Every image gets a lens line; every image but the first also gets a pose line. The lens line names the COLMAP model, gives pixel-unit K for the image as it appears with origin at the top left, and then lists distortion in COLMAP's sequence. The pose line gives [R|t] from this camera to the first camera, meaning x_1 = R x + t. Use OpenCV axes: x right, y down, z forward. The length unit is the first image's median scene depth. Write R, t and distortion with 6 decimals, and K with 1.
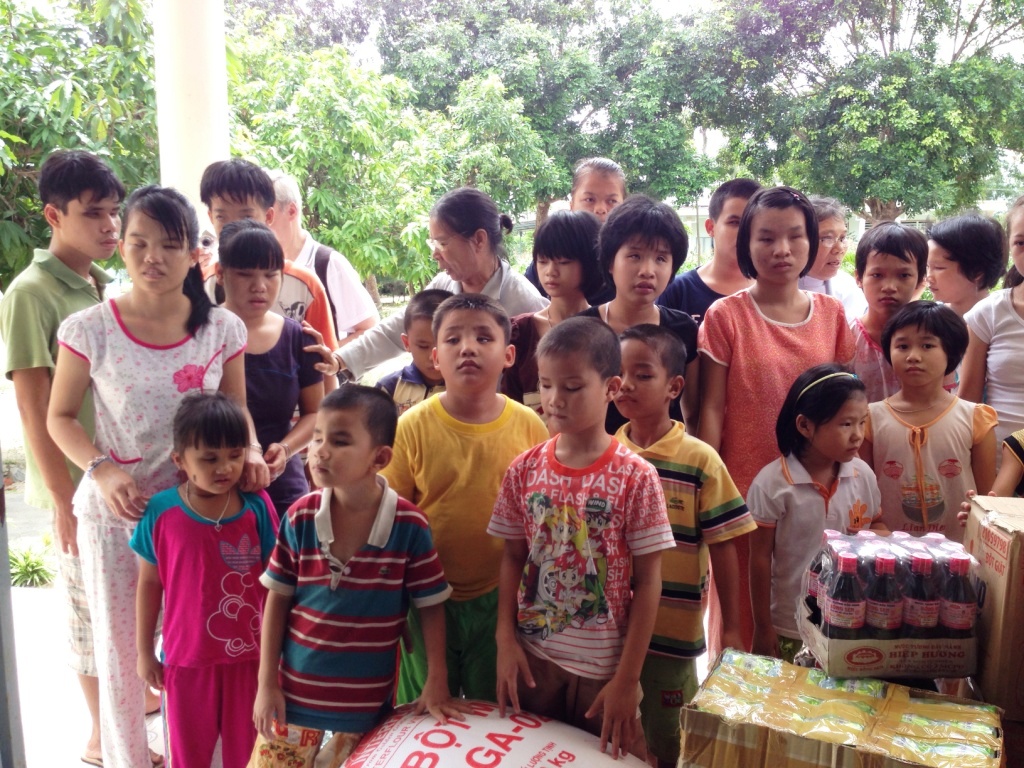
lens RADIAL K [[949.8, 0, 496.9], [0, 949.8, 338.6], [0, 0, 1]] dist [0.163539, -0.345168]
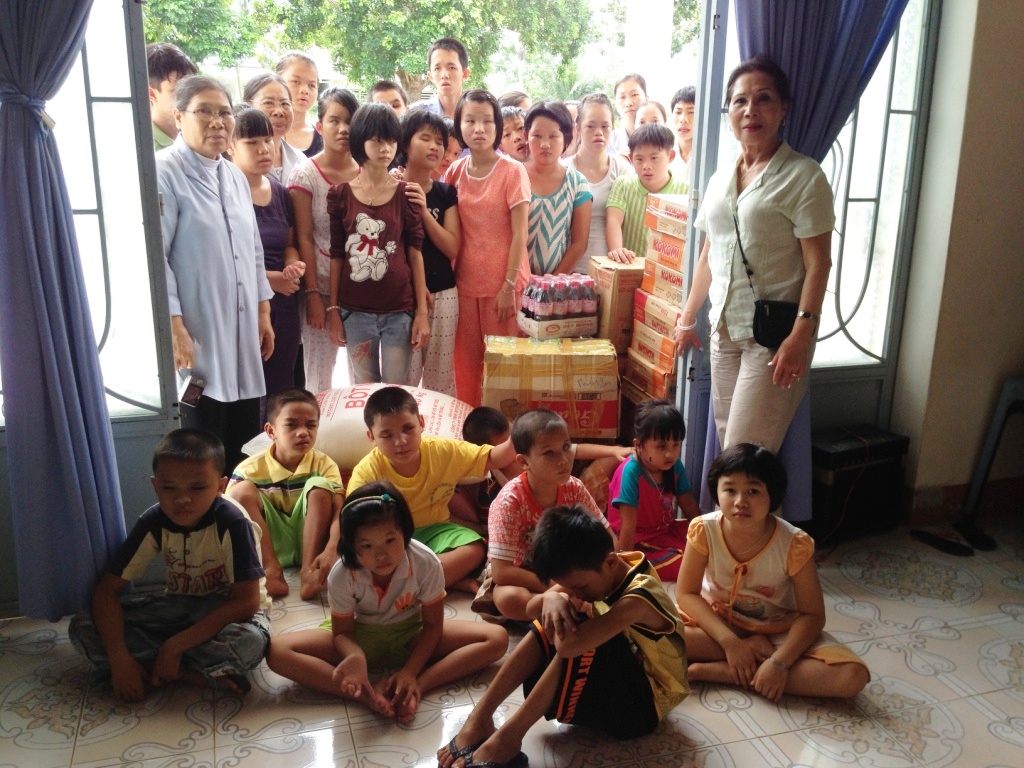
lens RADIAL K [[971.1, 0, 491.2], [0, 971.1, 385.5], [0, 0, 1]] dist [0.181465, -0.399711]
pose [[0.880732, -0.108135, 0.461106, -0.136034], [0.023868, 0.982483, 0.184815, 0.008698], [-0.473013, -0.151767, 0.867885, -0.150856]]
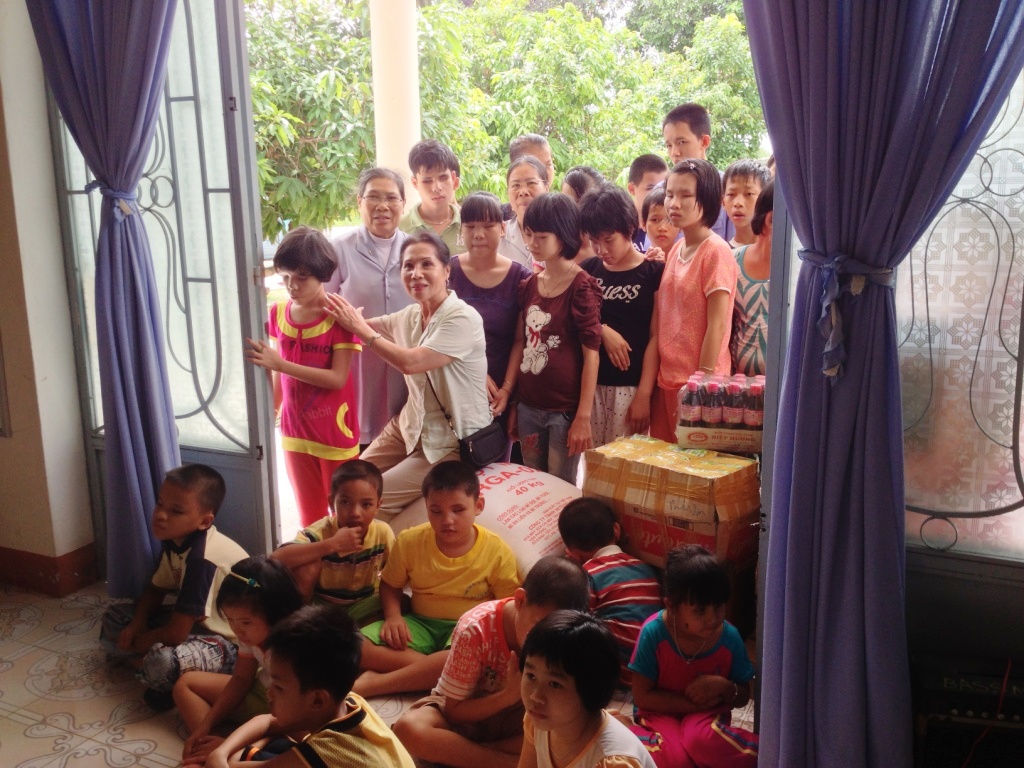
lens RADIAL K [[971.1, 0, 491.2], [0, 971.1, 385.5], [0, 0, 1]] dist [0.181465, -0.399711]
pose [[0.957482, 0.045662, -0.284855, 0.094407], [-0.014747, 0.993850, 0.109744, 0.006921], [0.288115, -0.100877, 0.952268, -0.150242]]
